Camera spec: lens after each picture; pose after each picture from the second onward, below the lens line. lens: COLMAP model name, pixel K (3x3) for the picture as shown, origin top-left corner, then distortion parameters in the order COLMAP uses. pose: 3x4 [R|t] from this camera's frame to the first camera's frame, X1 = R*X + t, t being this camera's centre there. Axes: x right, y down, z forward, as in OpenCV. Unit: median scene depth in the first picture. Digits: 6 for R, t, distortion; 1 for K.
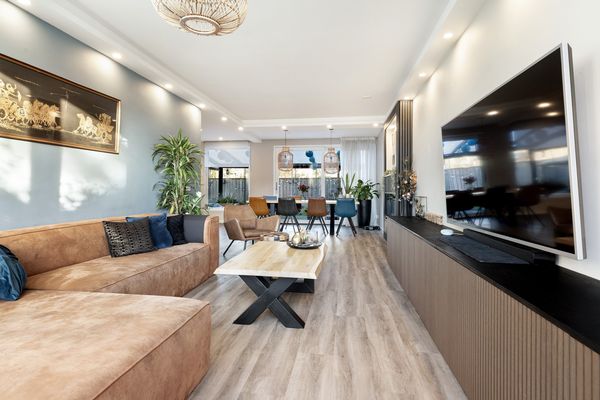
lens RADIAL K [[298.2, 0, 300.1], [0, 298.2, 195.5], [0, 0, 1]] dist [-0.001730, -0.000616]
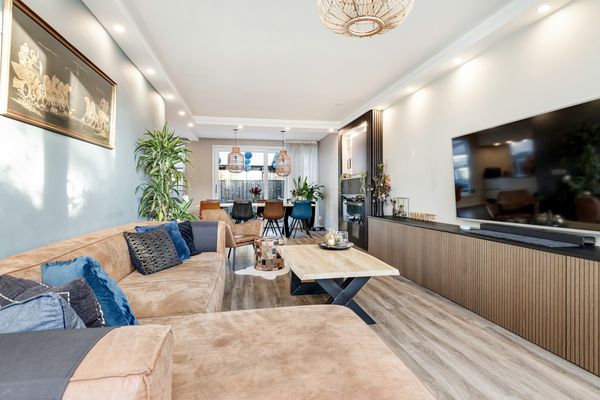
lens RADIAL K [[303.8, 0, 300.0], [0, 303.8, 200.0], [0, 0, 1]] dist [-0.002657, -0.000348]
pose [[0.945961, -0.013141, 0.324014, -0.477778], [0.011120, 0.999905, 0.008088, -0.002498], [-0.324089, -0.004048, 0.946018, 0.059447]]
